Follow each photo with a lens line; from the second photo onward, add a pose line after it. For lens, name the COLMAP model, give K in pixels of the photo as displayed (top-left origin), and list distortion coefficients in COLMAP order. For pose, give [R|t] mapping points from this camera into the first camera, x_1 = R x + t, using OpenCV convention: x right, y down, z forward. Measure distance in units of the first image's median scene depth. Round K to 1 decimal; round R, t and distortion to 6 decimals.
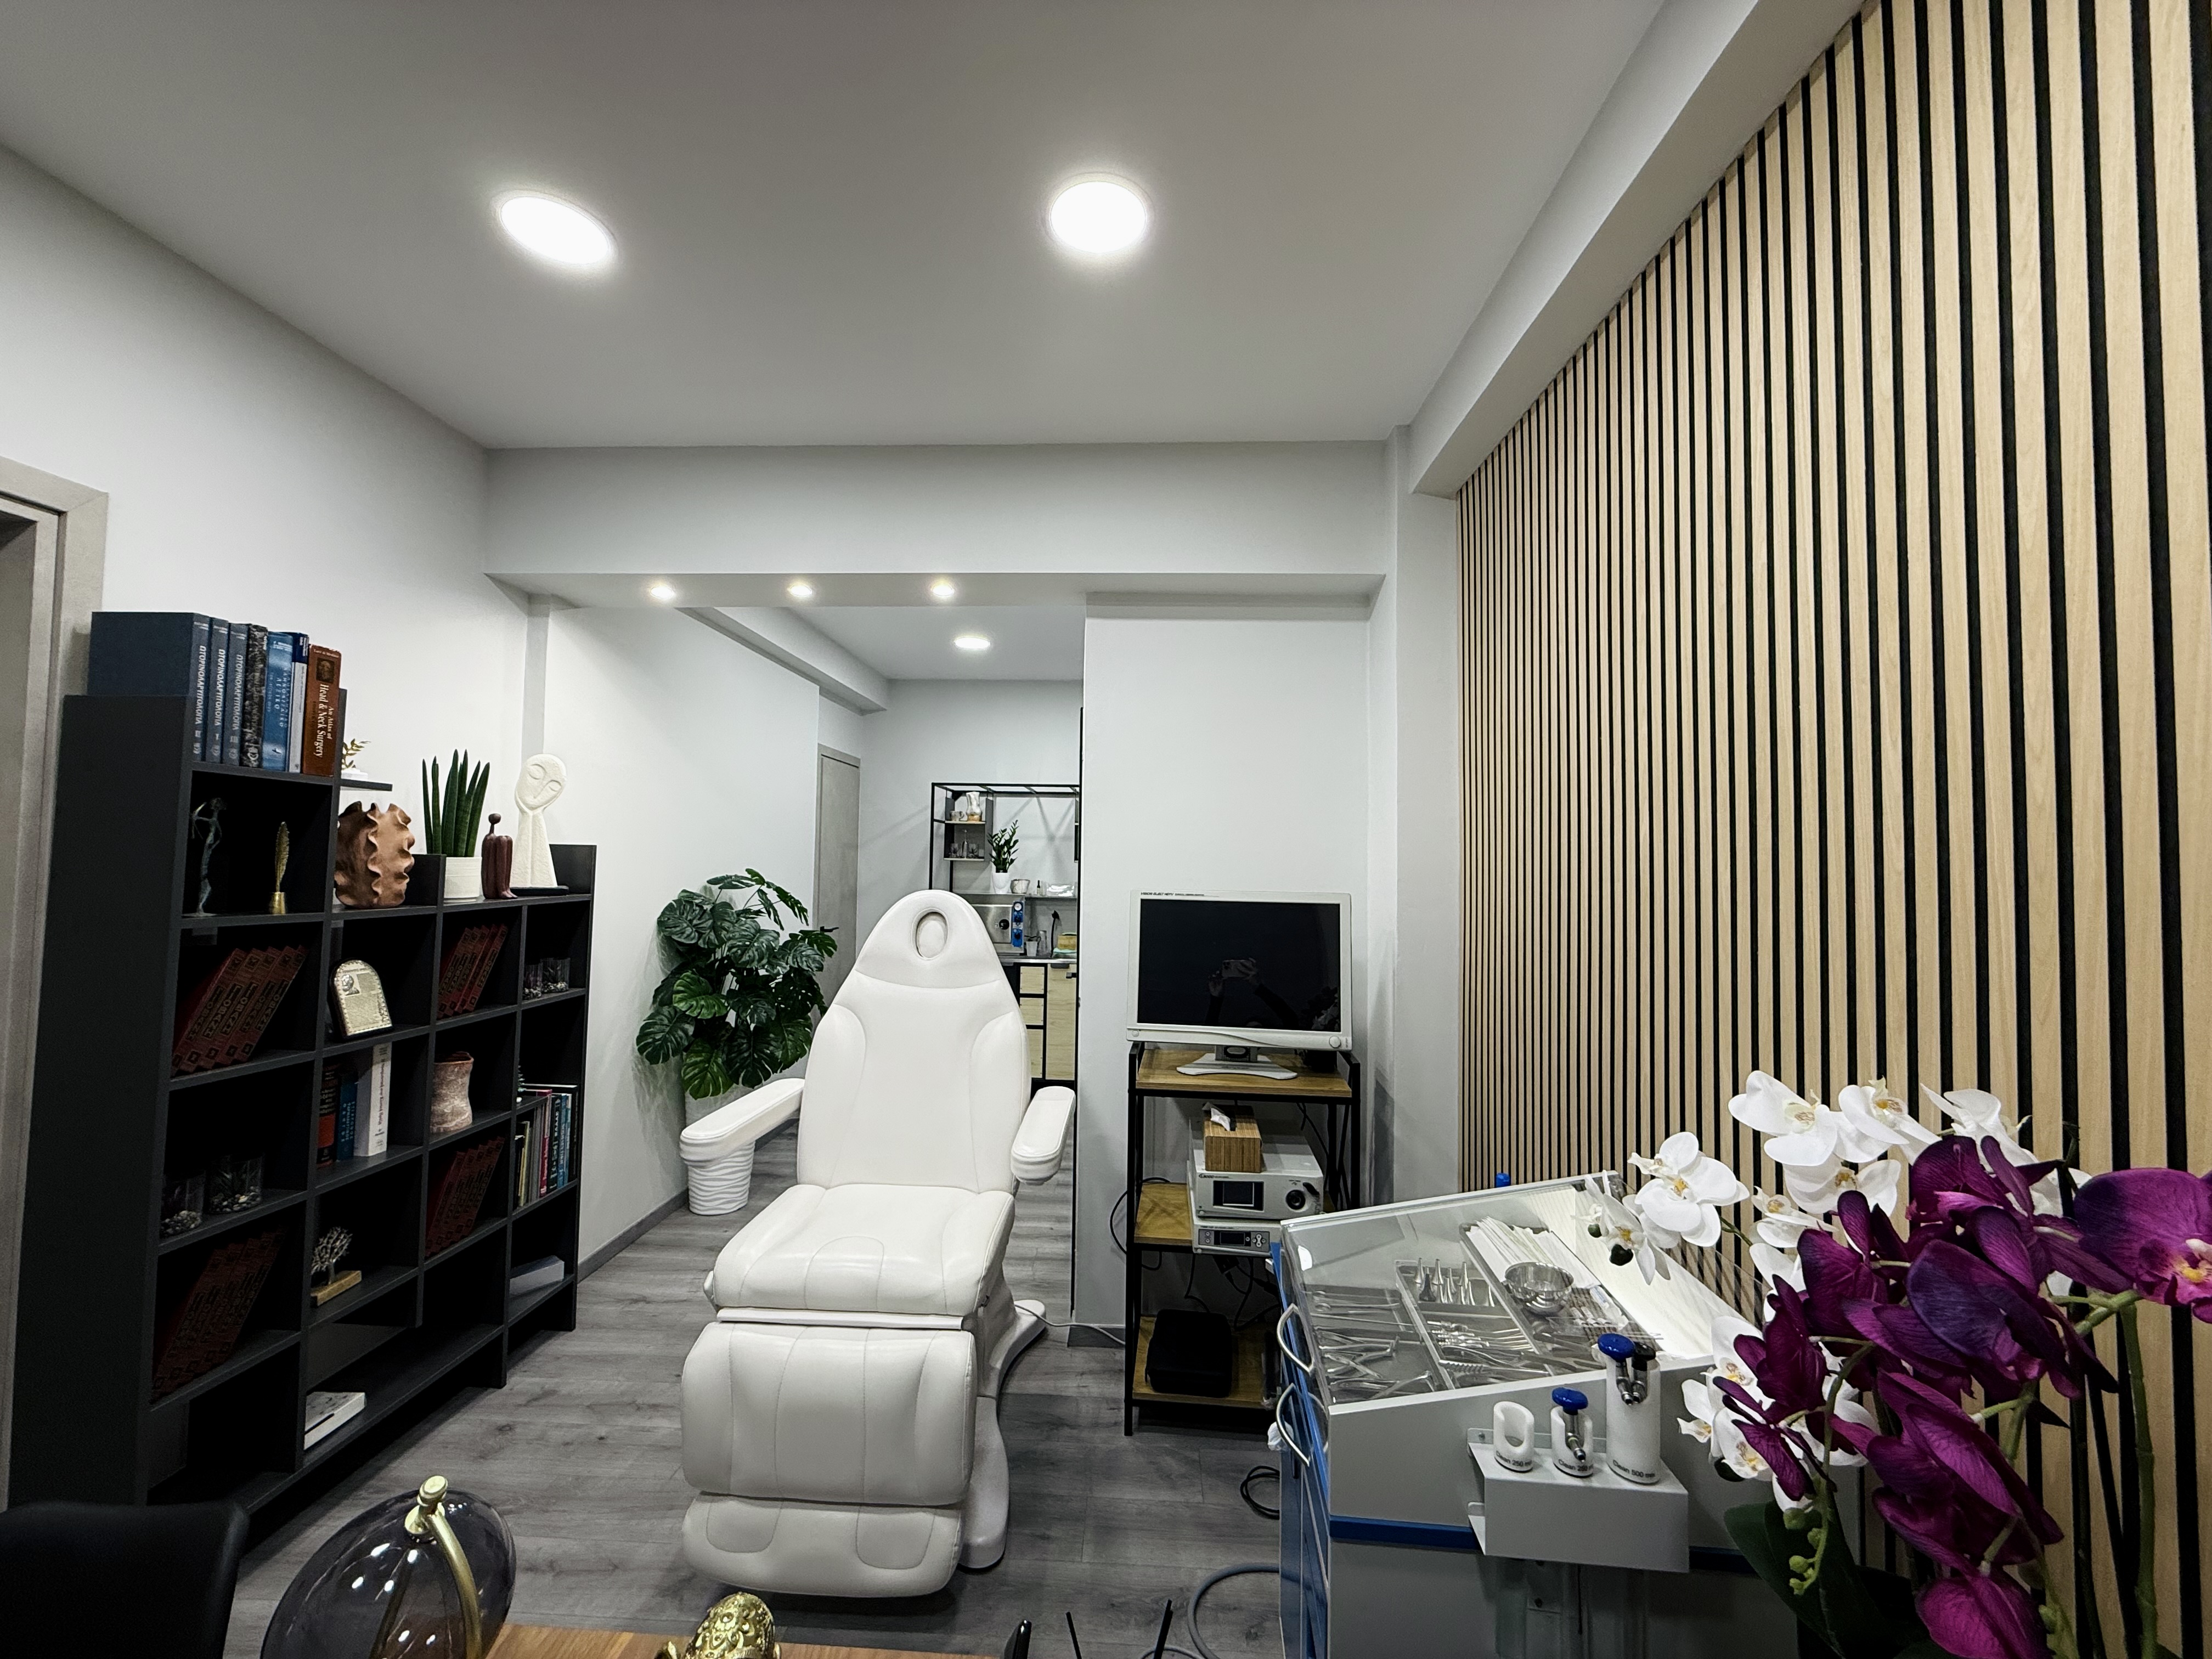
lens RADIAL K [[895.8, 0, 1089.2], [0, 895.8, 832.9], [0, 0, 1]] dist [0.003301, 0.000441]
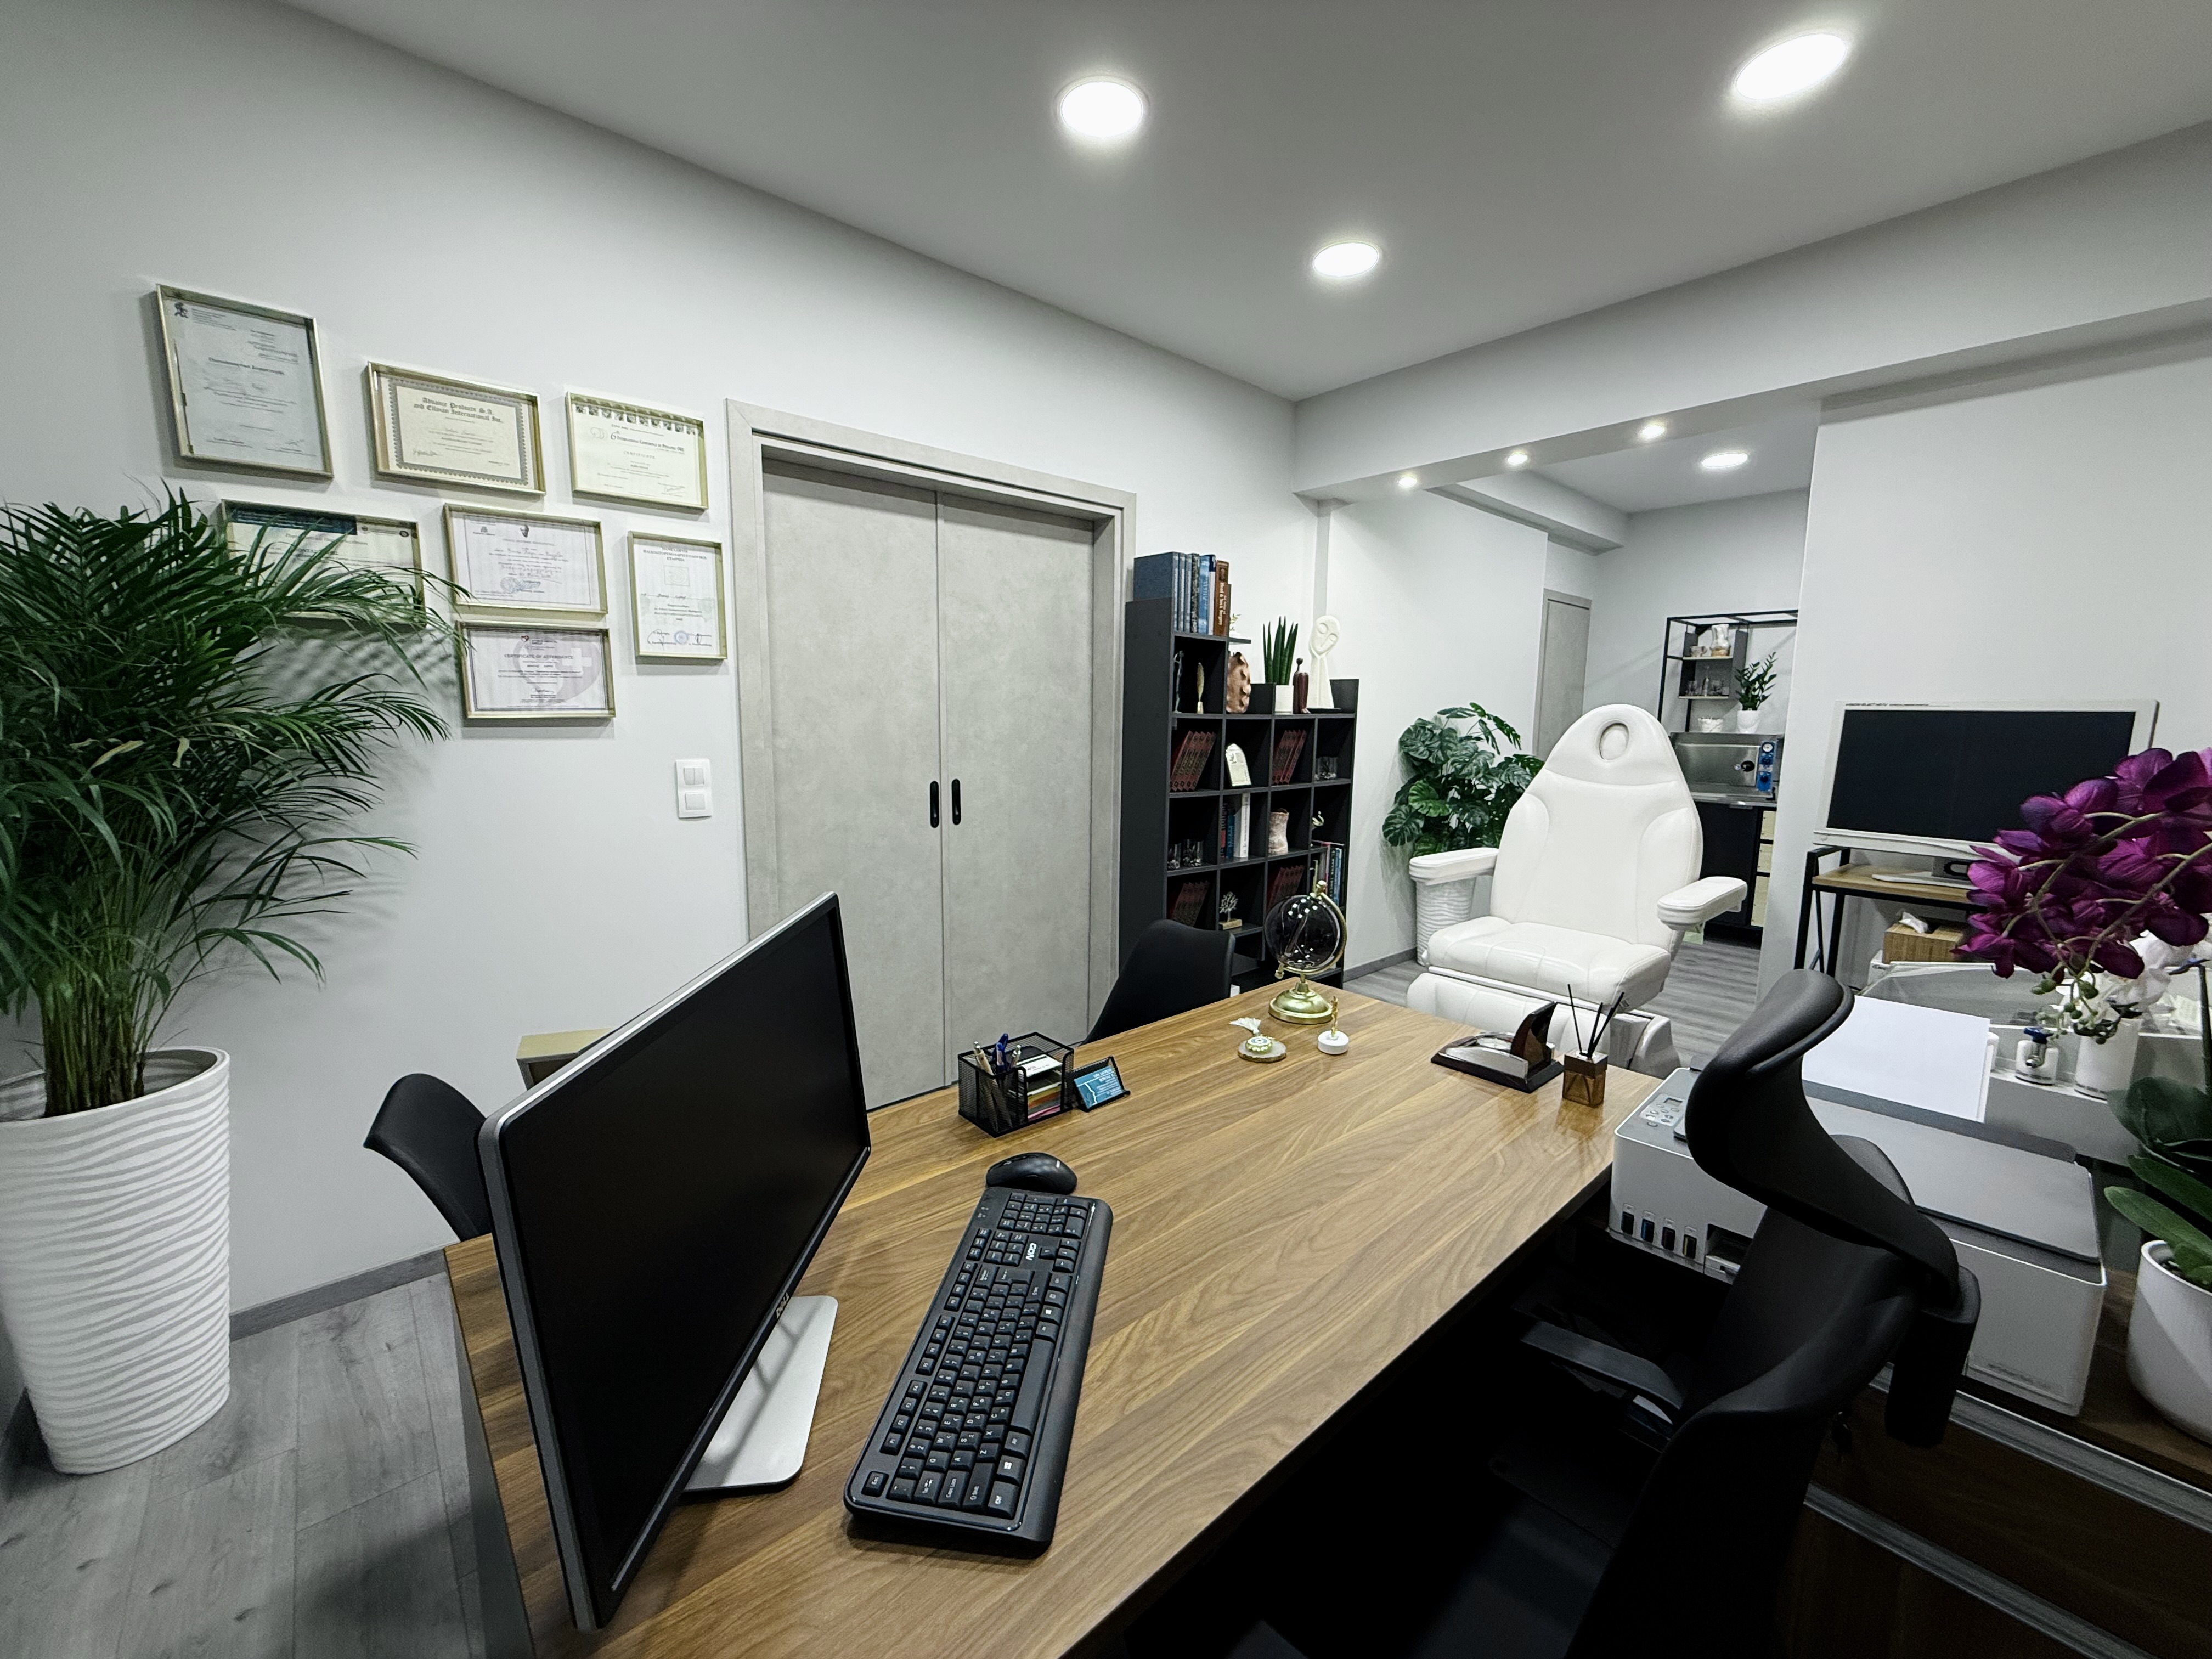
lens RADIAL K [[895.8, 0, 1111.8], [0, 895.8, 834.6], [0, 0, 1]] dist [0.003301, 0.000441]
pose [[0.725926, 0.082825, -0.682767, 0.166478], [0.025338, 0.988828, 0.146892, 0.043011], [0.687306, -0.123933, 0.715717, -0.339076]]
